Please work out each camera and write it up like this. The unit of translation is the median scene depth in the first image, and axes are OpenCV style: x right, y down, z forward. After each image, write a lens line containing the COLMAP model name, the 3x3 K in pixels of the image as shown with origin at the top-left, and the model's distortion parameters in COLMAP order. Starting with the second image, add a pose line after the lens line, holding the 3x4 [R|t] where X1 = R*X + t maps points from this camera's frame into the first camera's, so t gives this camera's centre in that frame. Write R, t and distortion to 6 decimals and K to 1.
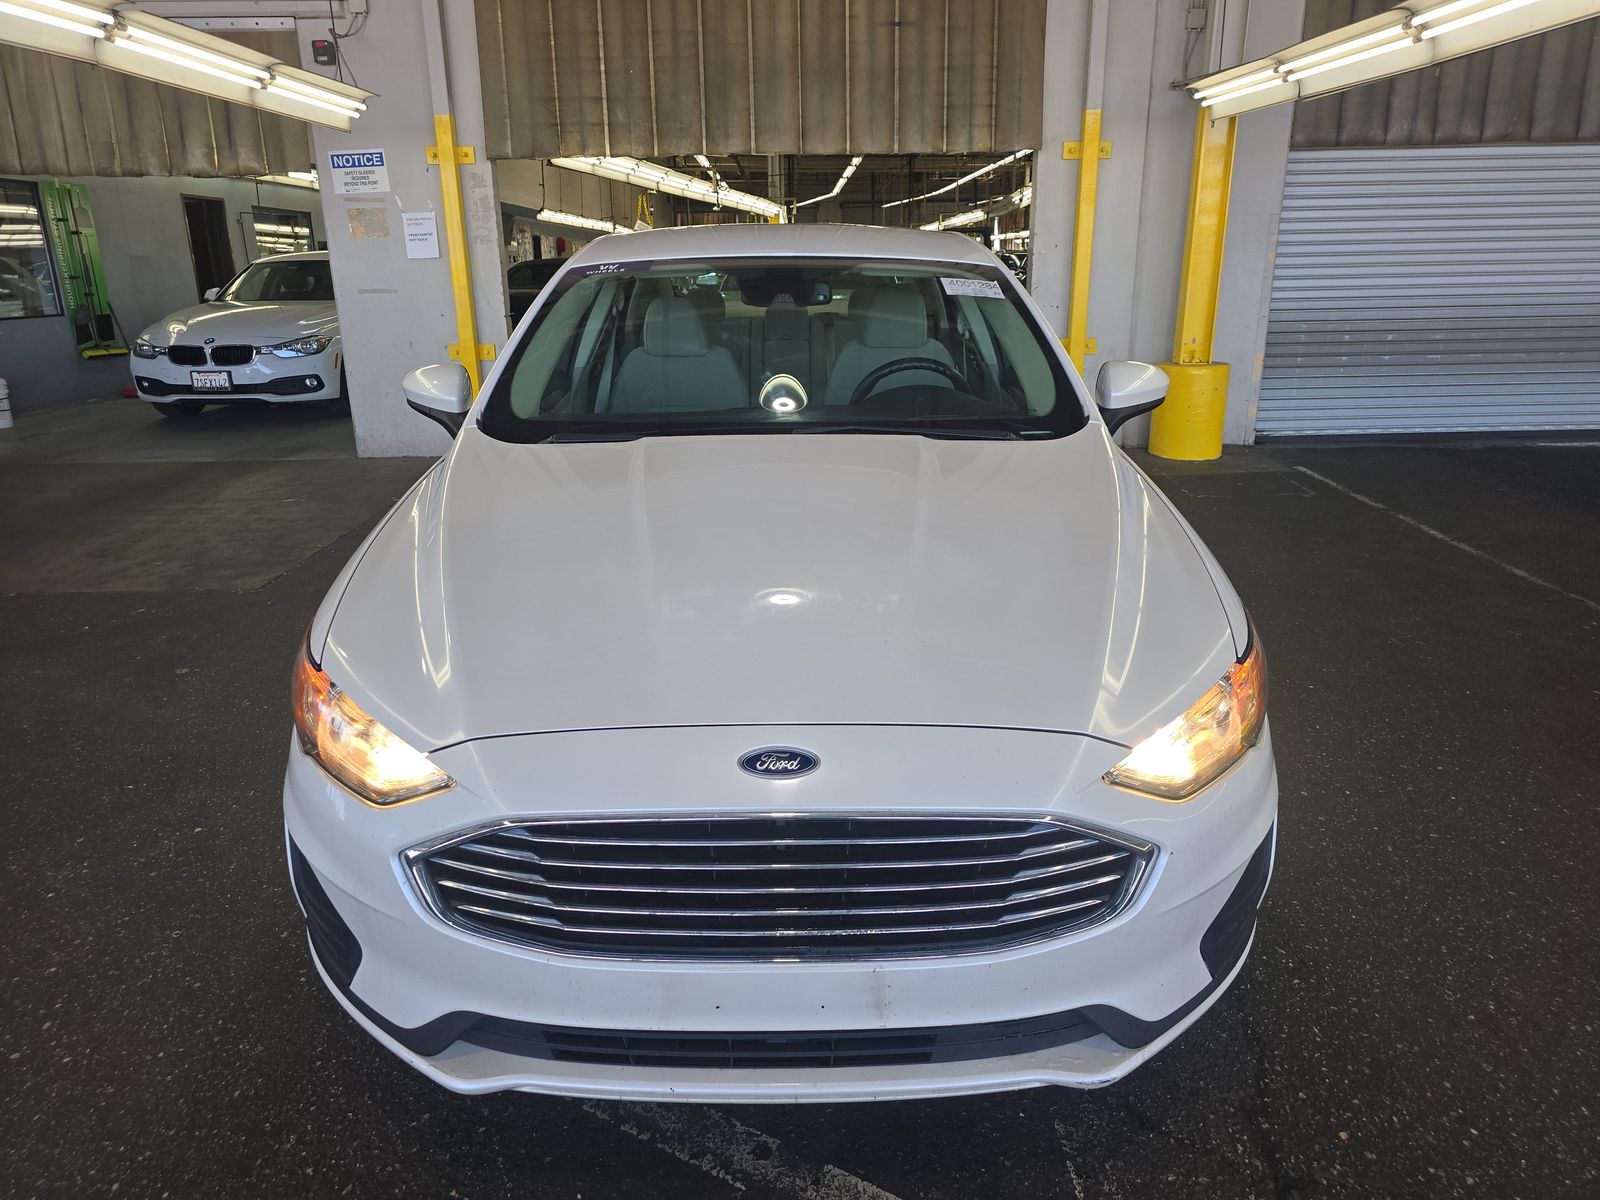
lens RADIAL K [[1078.6, 0, 798.5], [0, 1078.6, 598.4], [0, 0, 1]] dist [0.039194, -0.029671]
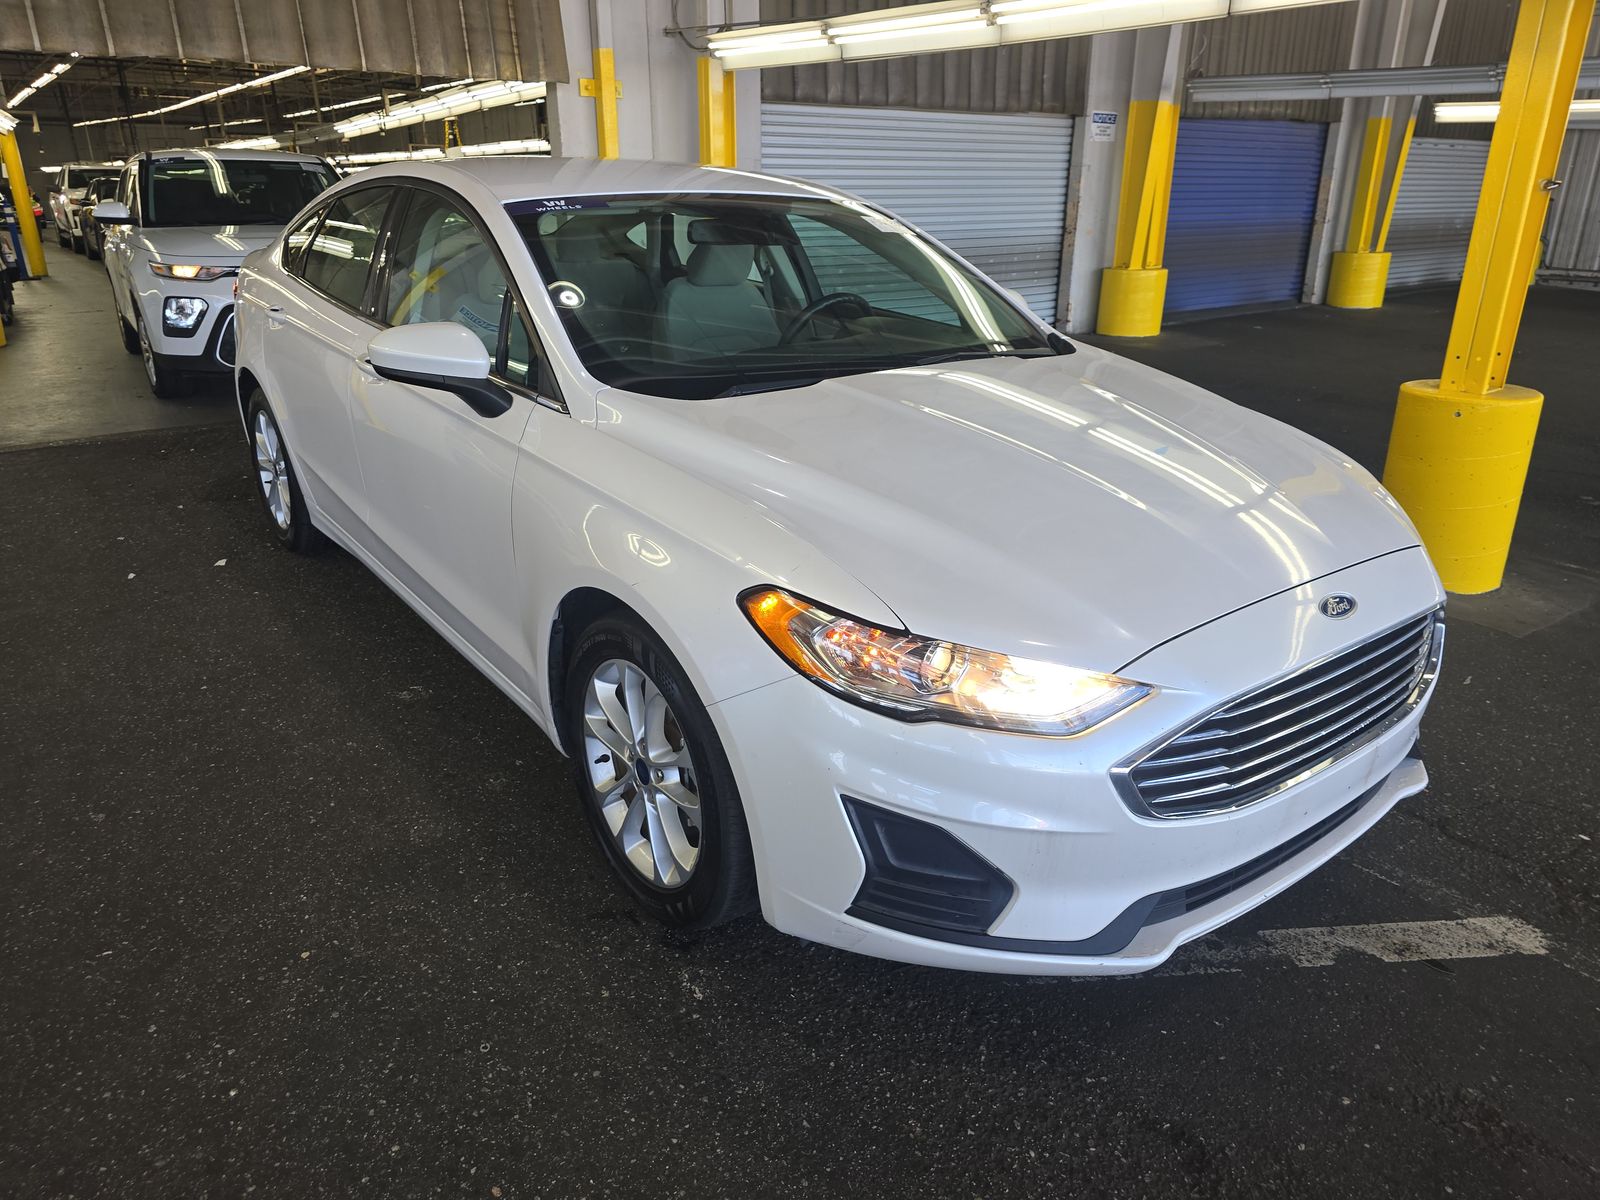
lens RADIAL K [[1078.6, 0, 806.9], [0, 1078.6, 601.2], [0, 0, 1]] dist [0.039194, -0.029671]
pose [[0.793491, -0.201417, 0.574285, -0.268632], [0.170296, 0.979433, 0.108215, -0.021087], [-0.584270, 0.011931, 0.811472, 0.071902]]
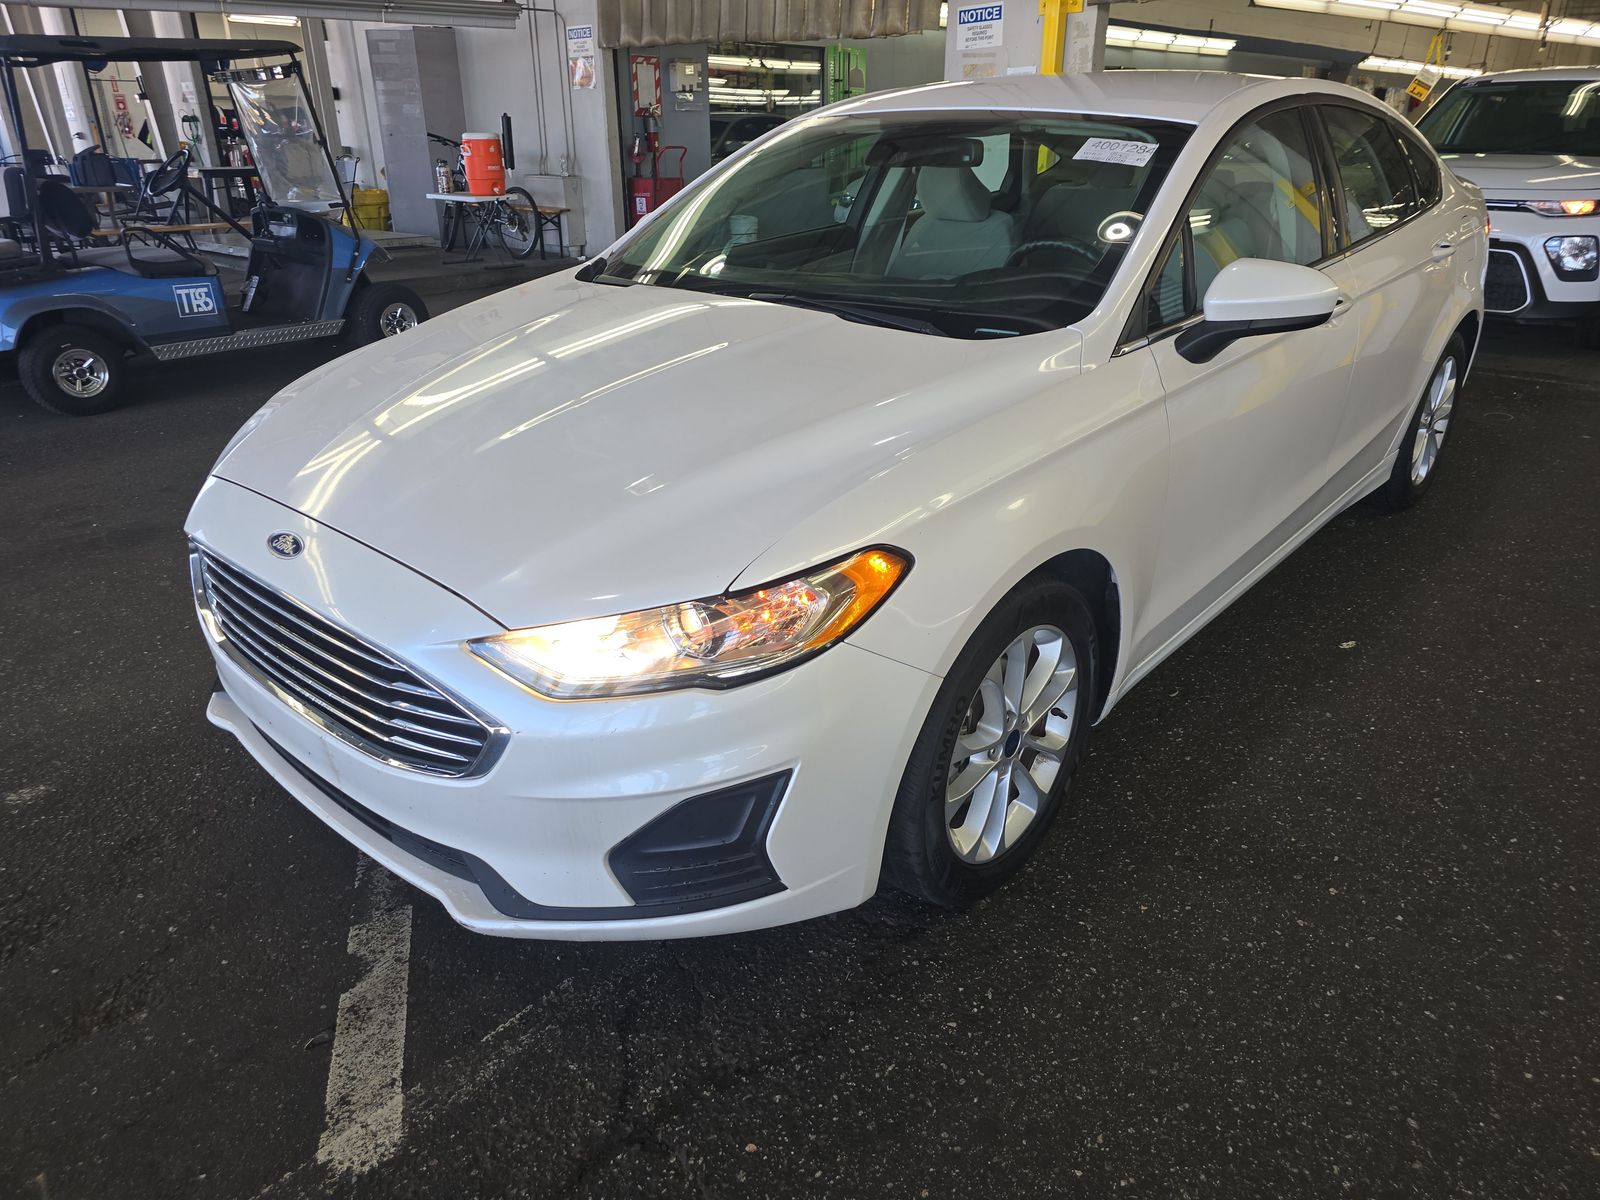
lens RADIAL K [[1078.6, 0, 803.6], [0, 1078.6, 599.9], [0, 0, 1]] dist [0.039194, -0.029671]
pose [[0.739645, 0.283578, -0.610334, 0.254521], [-0.211492, 0.958887, 0.189225, -0.030678], [0.638902, -0.010878, 0.769211, 0.093917]]
